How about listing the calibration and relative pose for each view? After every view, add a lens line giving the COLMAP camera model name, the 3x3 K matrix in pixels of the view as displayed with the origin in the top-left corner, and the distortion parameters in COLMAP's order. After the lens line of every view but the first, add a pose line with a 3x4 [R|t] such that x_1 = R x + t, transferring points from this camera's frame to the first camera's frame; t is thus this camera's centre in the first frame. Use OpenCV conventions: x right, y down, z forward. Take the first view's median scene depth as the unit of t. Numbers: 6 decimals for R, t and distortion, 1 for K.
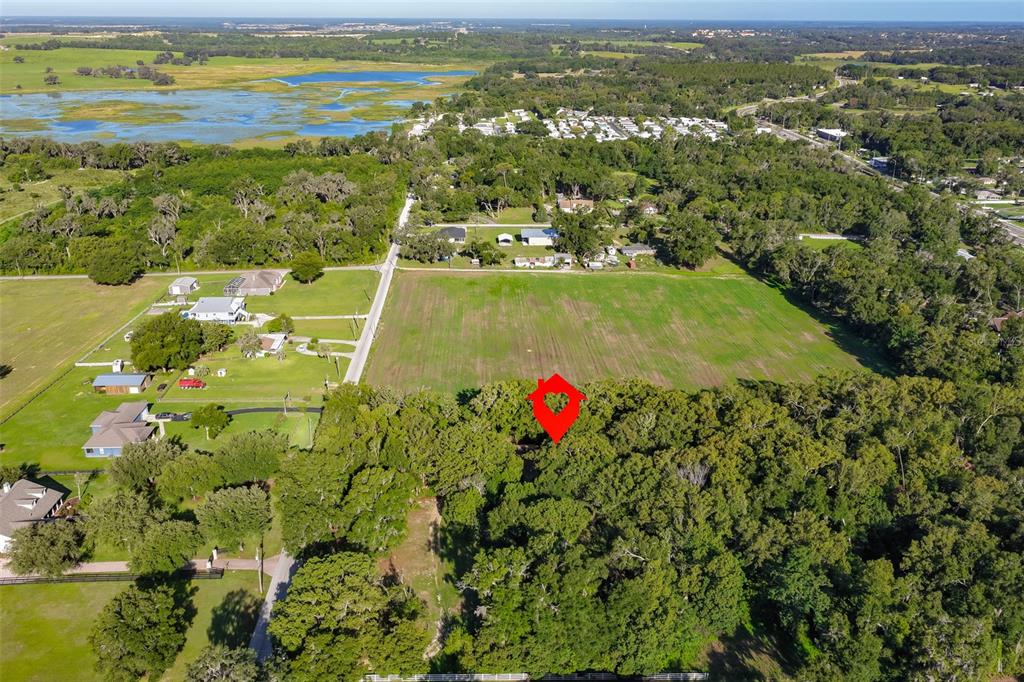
lens RADIAL K [[851.6, 0, 513.6], [0, 851.6, 343.2], [0, 0, 1]] dist [-0.013505, 0.036455]
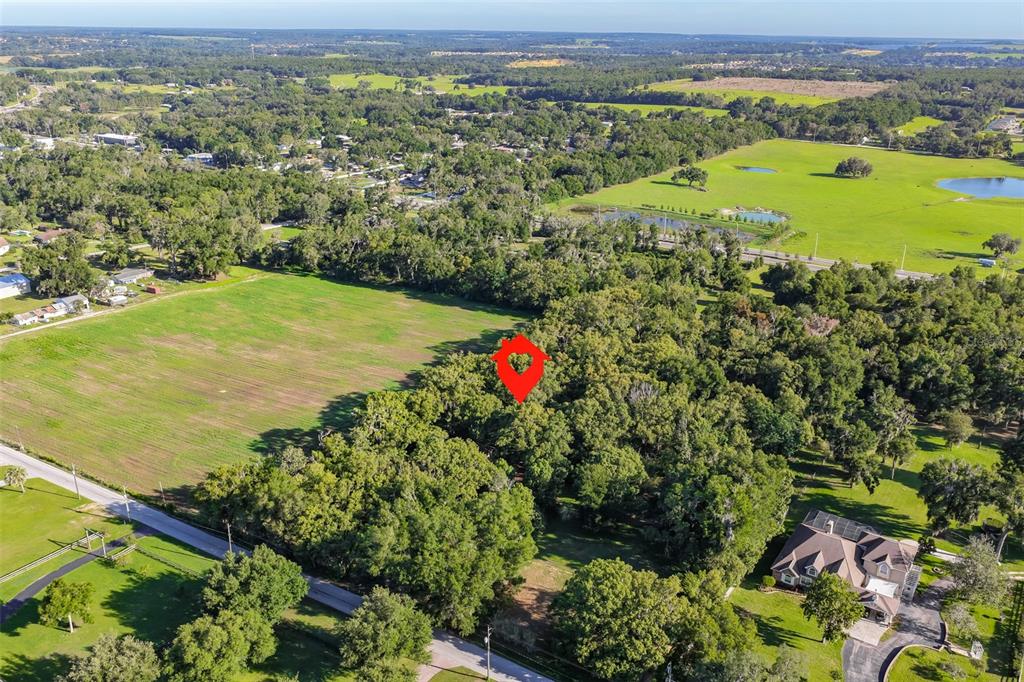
lens RADIAL K [[851.6, 0, 517.2], [0, 851.6, 339.8], [0, 0, 1]] dist [-0.013505, 0.036455]
pose [[0.590363, -0.275765, 0.758567, -0.310609], [0.282451, 0.950985, 0.125895, -0.045601], [-0.756104, 0.139934, 0.639317, 0.151227]]
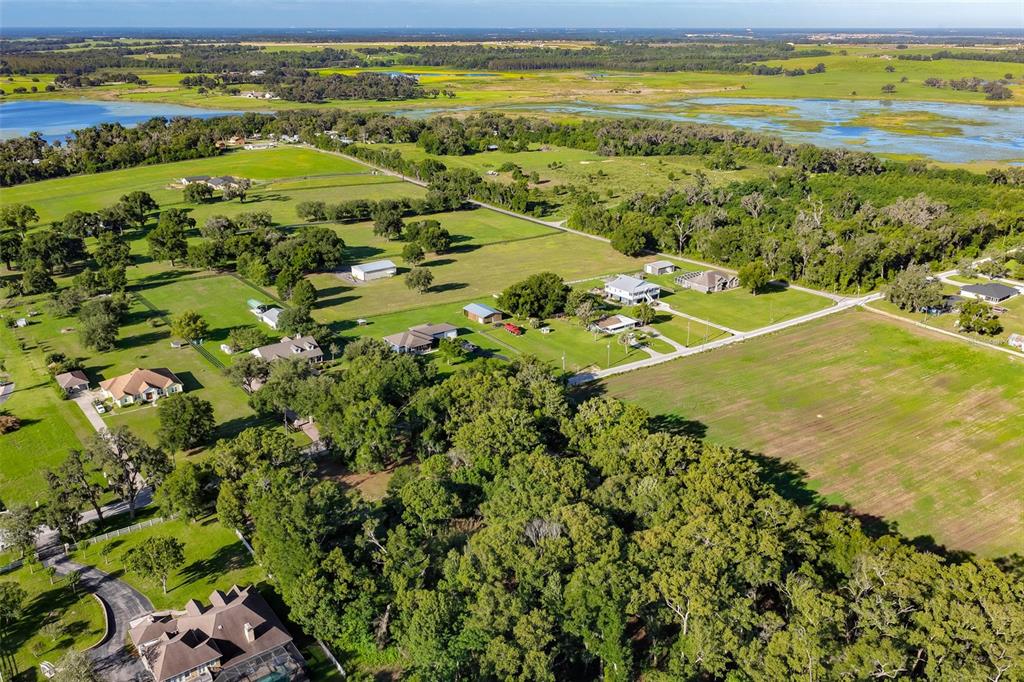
lens RADIAL K [[851.6, 0, 513.1], [0, 851.6, 339.1], [0, 0, 1]] dist [-0.013505, 0.036455]
pose [[0.559324, 0.284840, -0.778475, 0.340036], [-0.297804, 0.945461, 0.131971, -0.059287], [0.773608, 0.158019, 0.613645, 0.160459]]
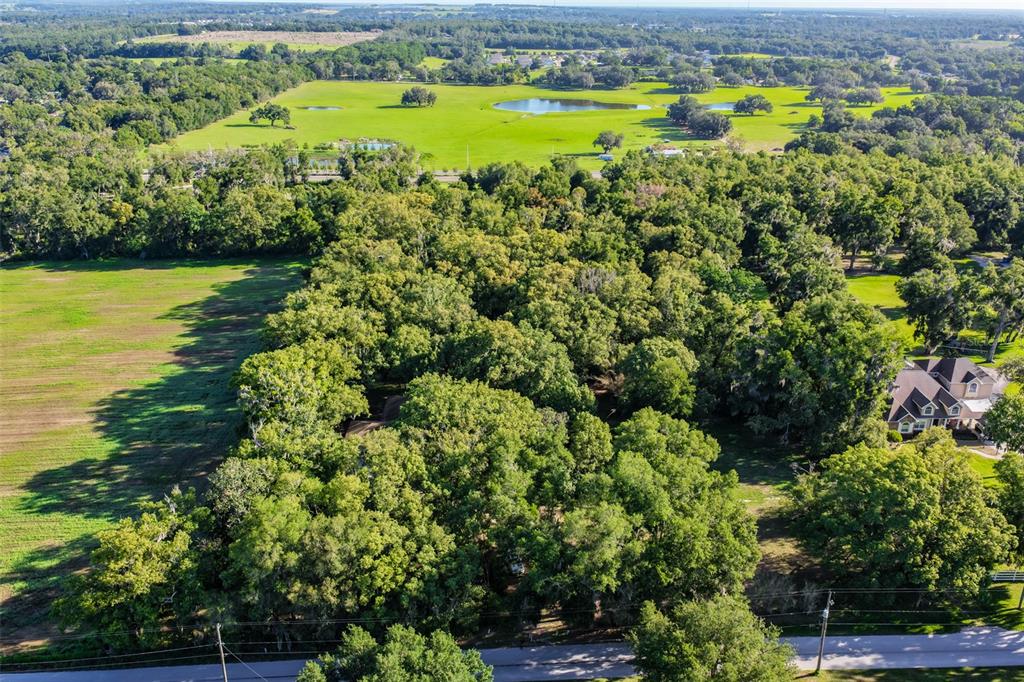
lens RADIAL K [[851.6, 0, 513.6], [0, 851.6, 344.0], [0, 0, 1]] dist [-0.013505, 0.036455]
pose [[0.033293, -0.377595, 0.925372, -0.272493], [0.356228, 0.869560, 0.342005, -0.053148], [-0.933806, 0.318257, 0.163460, 0.392888]]
